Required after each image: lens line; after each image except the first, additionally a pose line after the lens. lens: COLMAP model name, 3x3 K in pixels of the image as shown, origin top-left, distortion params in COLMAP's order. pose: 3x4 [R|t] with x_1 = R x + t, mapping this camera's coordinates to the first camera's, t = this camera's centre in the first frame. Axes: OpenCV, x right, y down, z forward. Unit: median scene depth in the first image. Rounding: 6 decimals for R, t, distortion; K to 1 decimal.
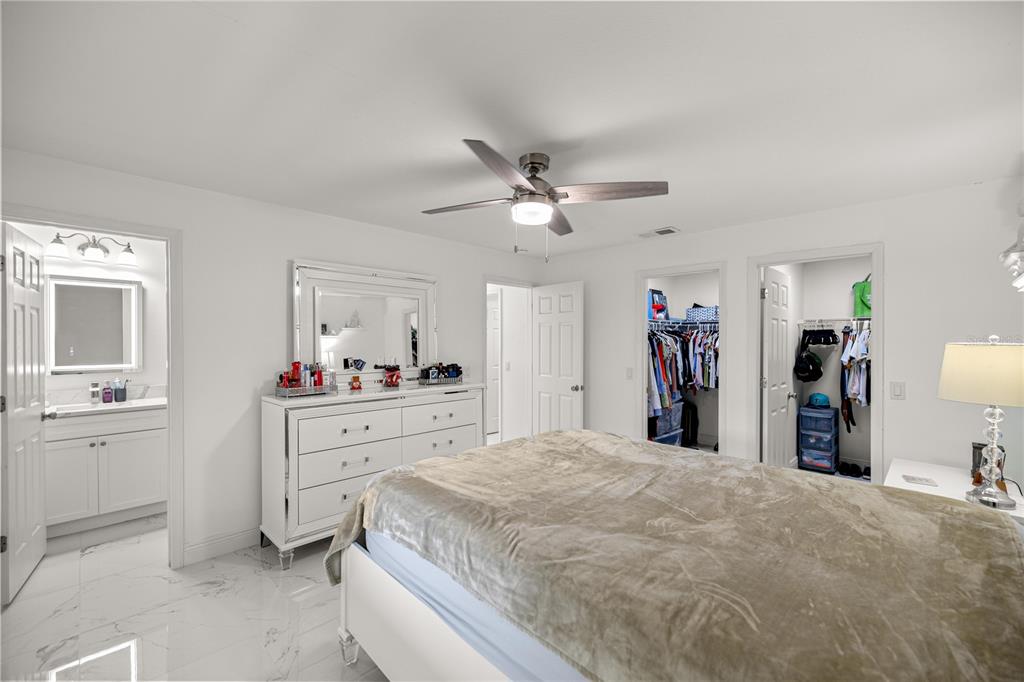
lens RADIAL K [[426.6, 0, 510.0], [0, 426.6, 346.0], [0, 0, 1]] dist [-0.000636, -0.000053]
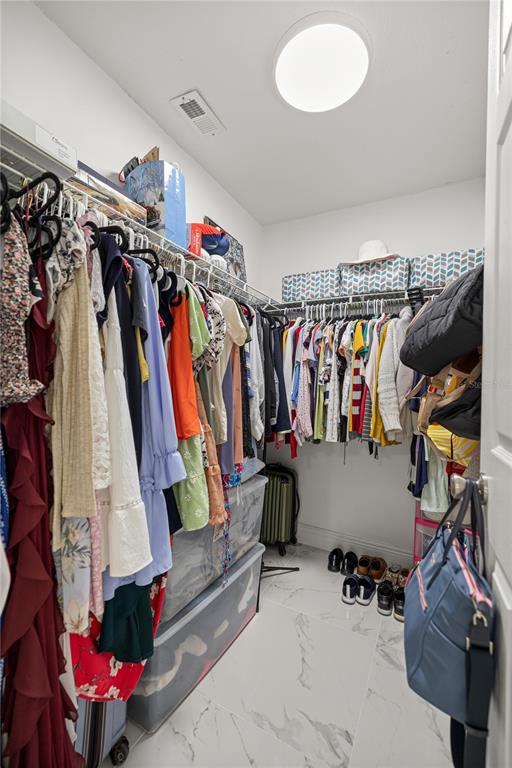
lens RADIAL K [[319.9, 0, 256.5], [0, 319.9, 386.2], [0, 0, 1]] dist [-0.000636, -0.000053]
pose [[0.960021, 0.027585, 0.278565, 0.297754], [-0.025106, 0.999607, -0.012462, 0.046008], [-0.278800, 0.004971, 0.960336, 0.682482]]
